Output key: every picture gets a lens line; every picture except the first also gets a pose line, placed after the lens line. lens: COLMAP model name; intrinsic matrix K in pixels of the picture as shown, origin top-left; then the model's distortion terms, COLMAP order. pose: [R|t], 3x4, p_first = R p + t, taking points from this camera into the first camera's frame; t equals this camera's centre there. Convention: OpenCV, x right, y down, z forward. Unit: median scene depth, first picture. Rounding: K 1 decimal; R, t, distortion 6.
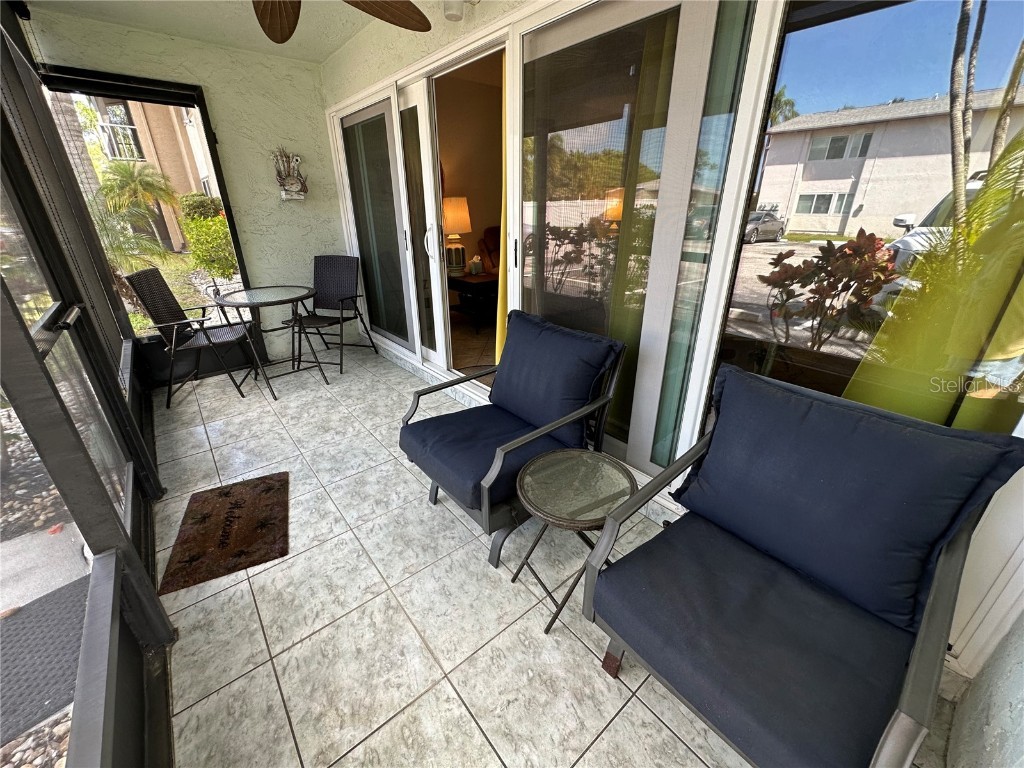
lens RADIAL K [[407.6, 0, 512.7], [0, 407.6, 381.1], [0, 0, 1]] dist [-0.004679, 0.001494]
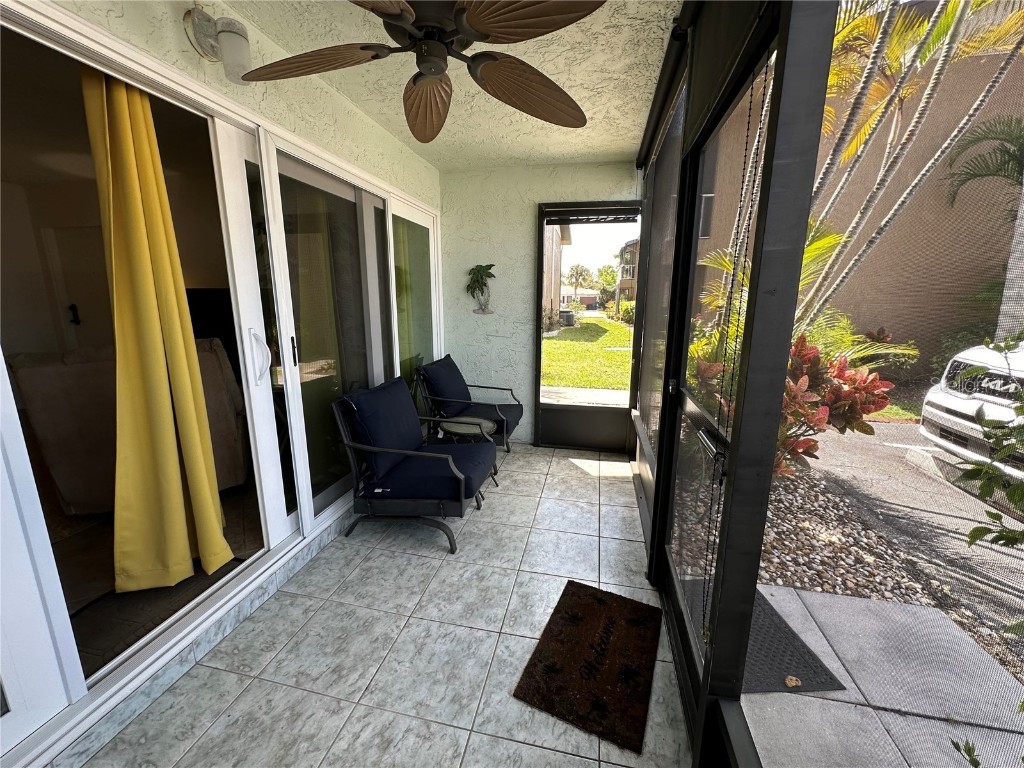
lens RADIAL K [[407.6, 0, 511.3], [0, 407.6, 382.6], [0, 0, 1]] dist [-0.004679, 0.001494]
pose [[-0.615744, -0.156632, 0.772221, -1.151544], [0.313647, 0.850331, 0.422567, -0.551544], [-0.722831, 0.502398, -0.474459, 1.262996]]
